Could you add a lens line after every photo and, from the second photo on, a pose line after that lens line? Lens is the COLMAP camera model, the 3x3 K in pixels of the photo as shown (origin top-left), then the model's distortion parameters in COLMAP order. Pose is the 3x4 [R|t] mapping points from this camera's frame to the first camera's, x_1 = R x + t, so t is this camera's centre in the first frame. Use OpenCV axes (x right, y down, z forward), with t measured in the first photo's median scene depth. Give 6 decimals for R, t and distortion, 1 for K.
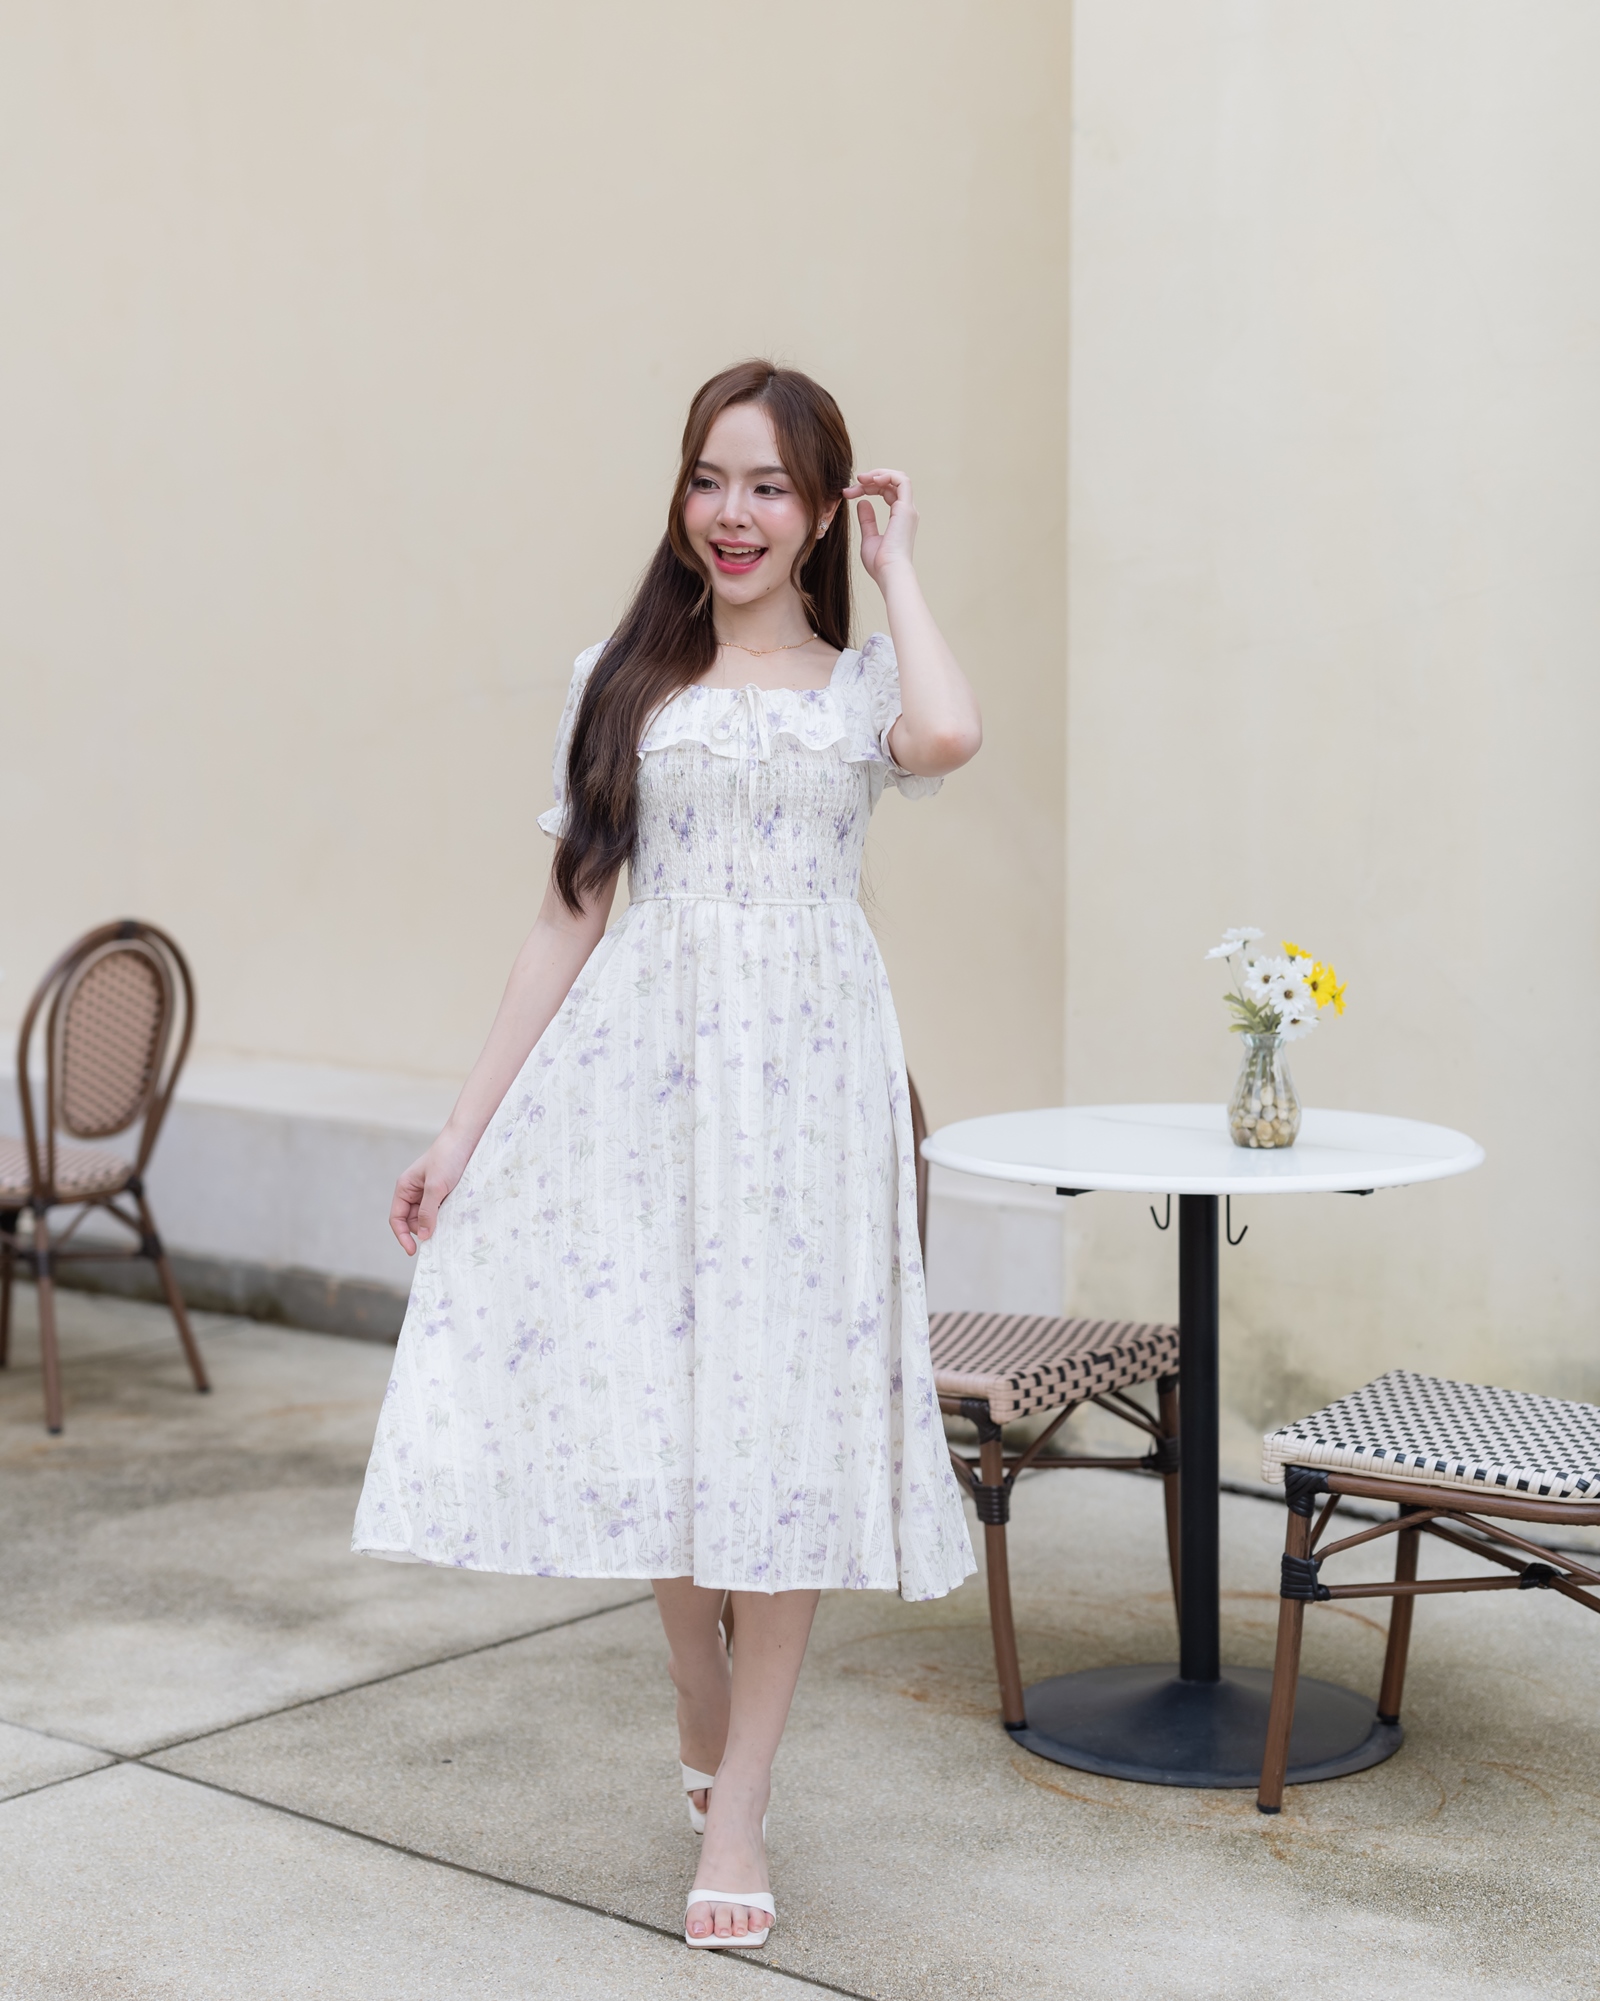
lens RADIAL K [[3380.5, 0, 788.6], [0, 3380.5, 976.4], [0, 0, 1]] dist [0.086401, 0.000000]
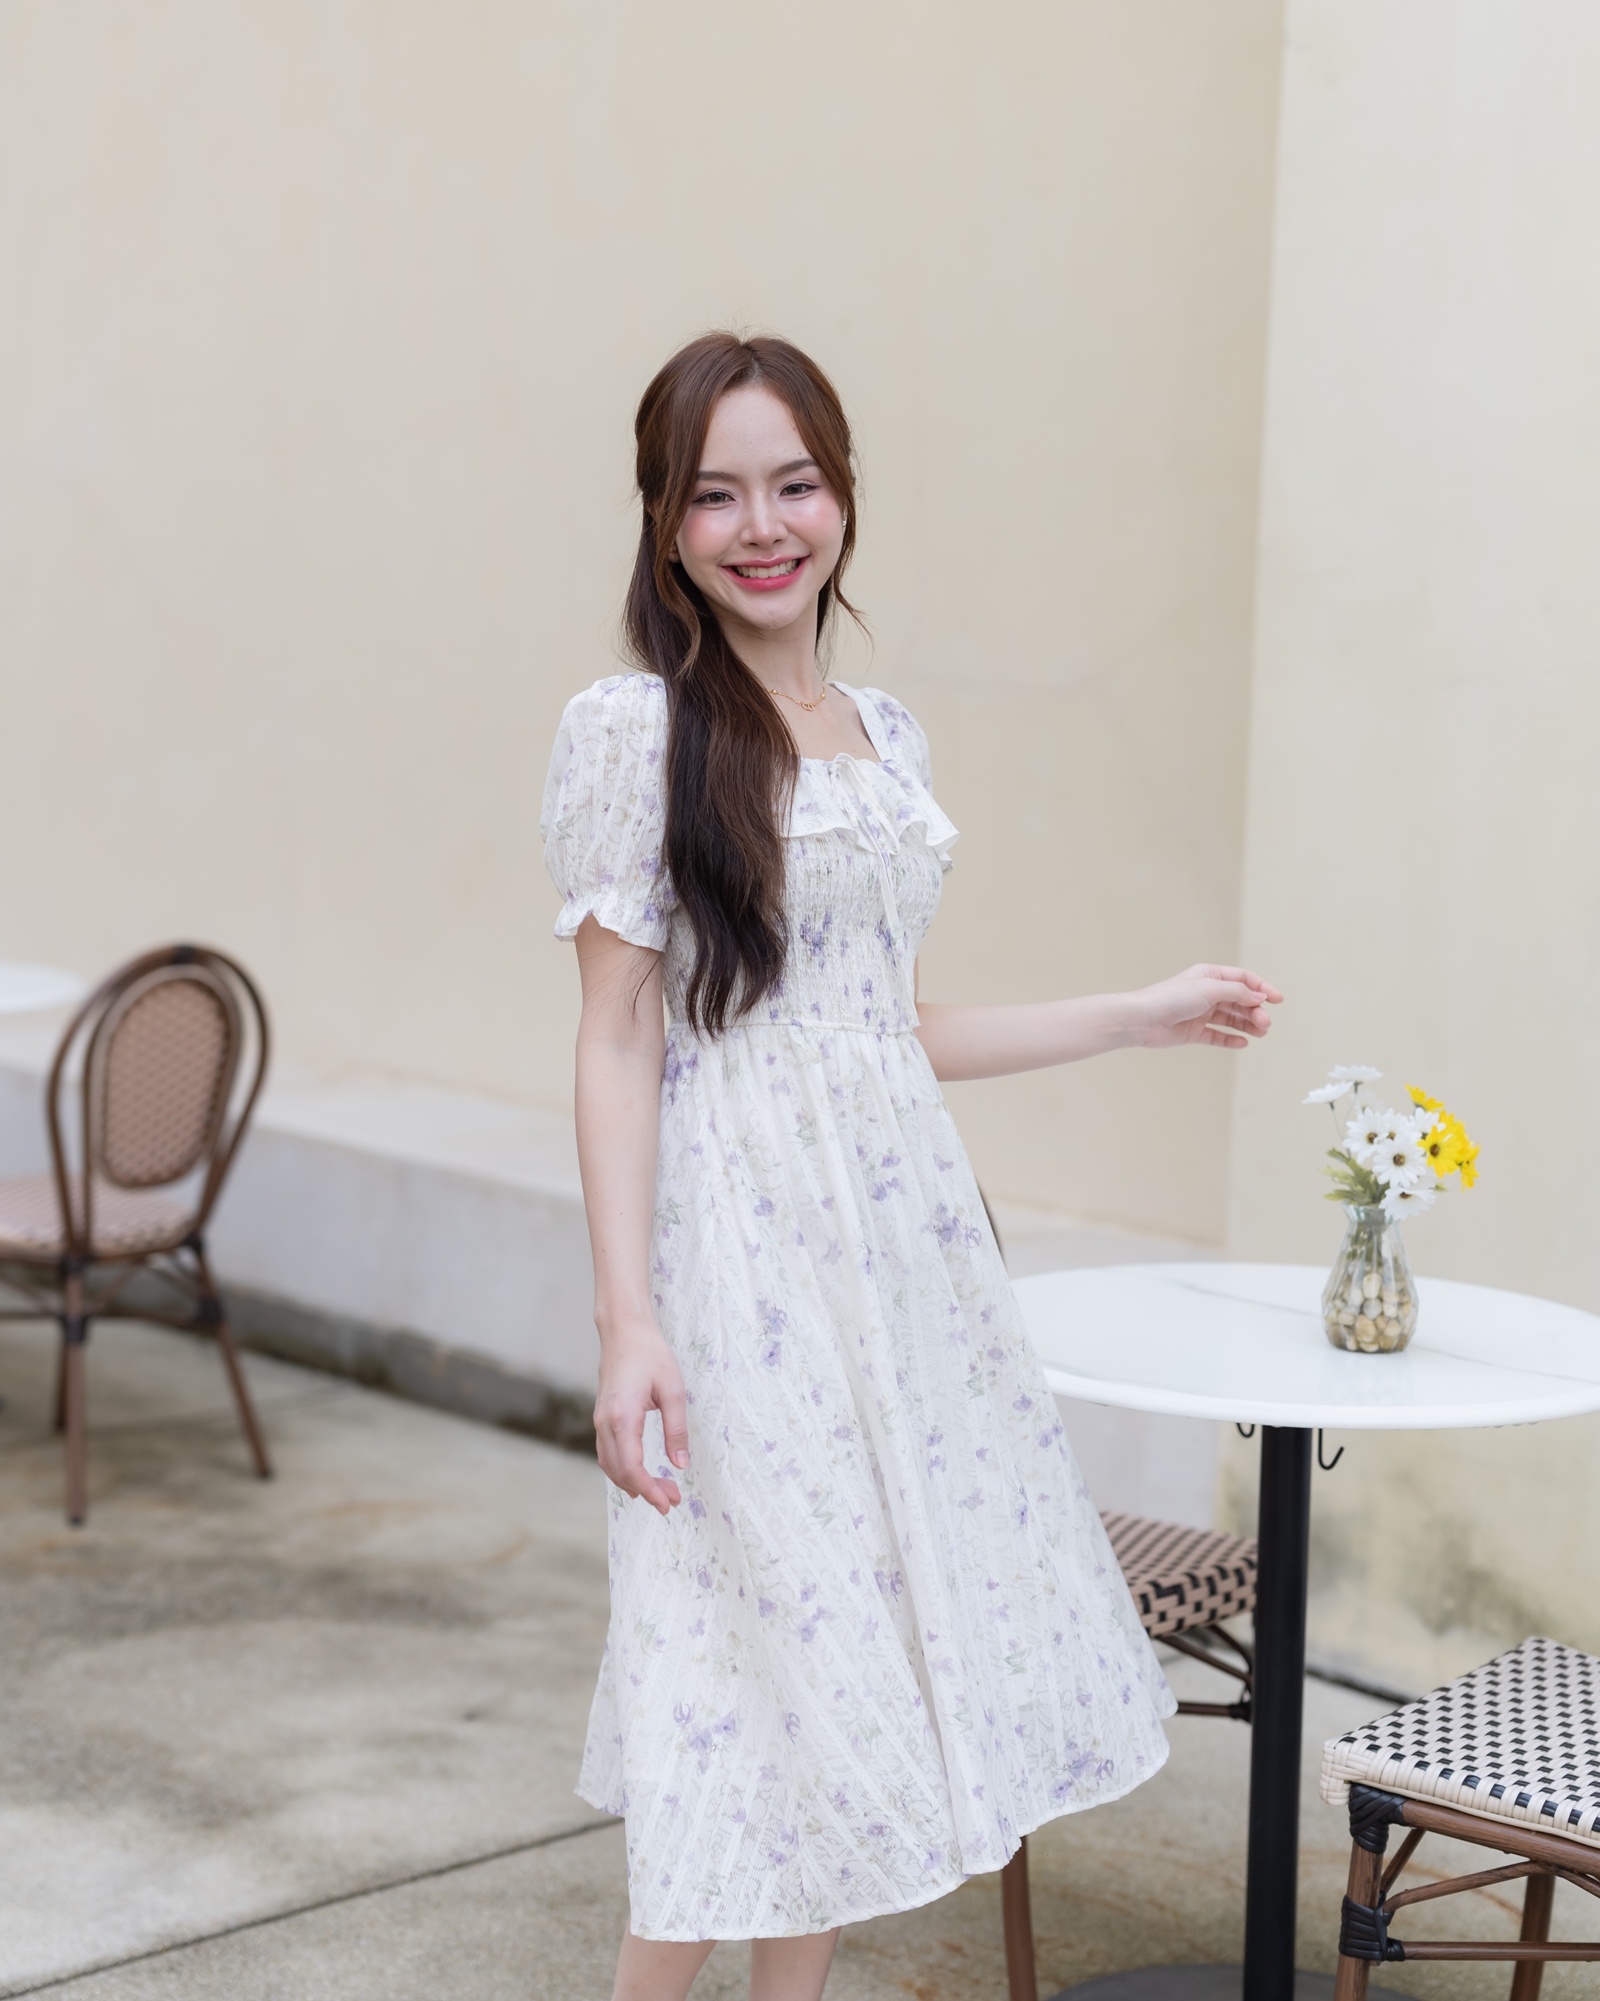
lens RADIAL K [[3380.5, 0, 814.3], [0, 3380.5, 1008.9], [0, 0, 1]] dist [0.086401, 0.000000]
pose [[0.992096, 0.044659, -0.117265, 0.094941], [-0.041961, 0.998797, 0.025384, -0.039039], [0.118257, -0.020263, 0.992776, 0.198624]]
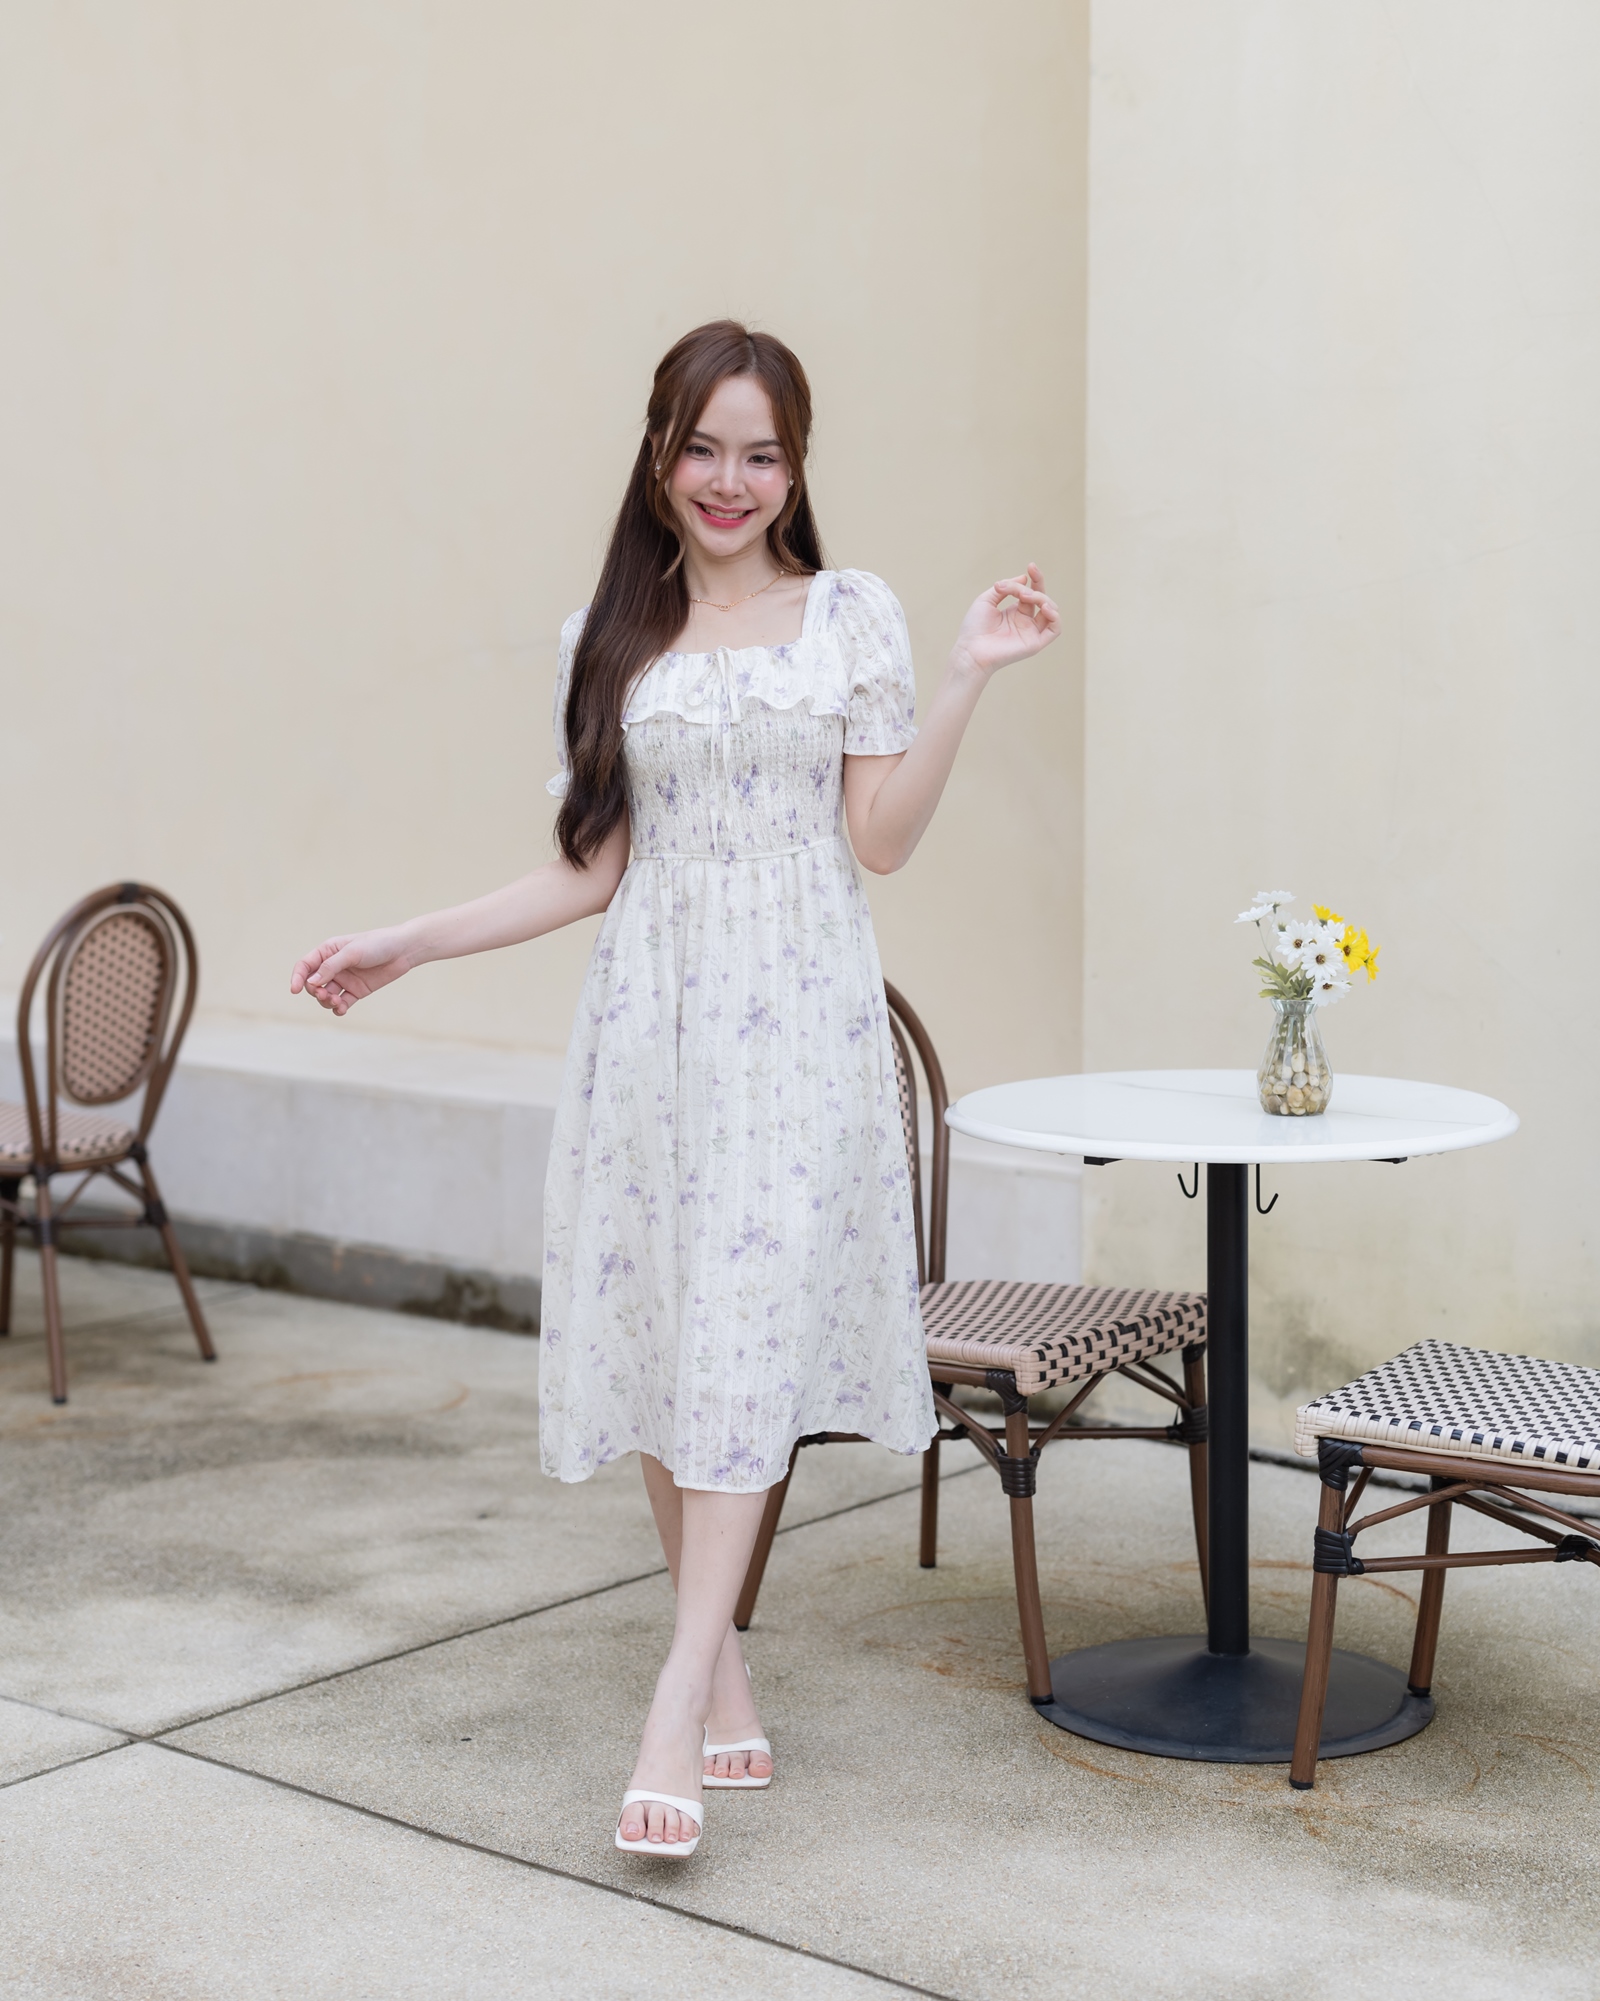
lens RADIAL K [[3380.5, 0, 809.5], [0, 3380.5, 1001.8], [0, 0, 1]] dist [0.086401, 0.000000]
pose [[0.999955, -0.003119, 0.008918, -0.008476], [0.002929, 0.999772, 0.021143, -0.003161], [-0.008982, -0.021116, 0.999737, 0.017727]]
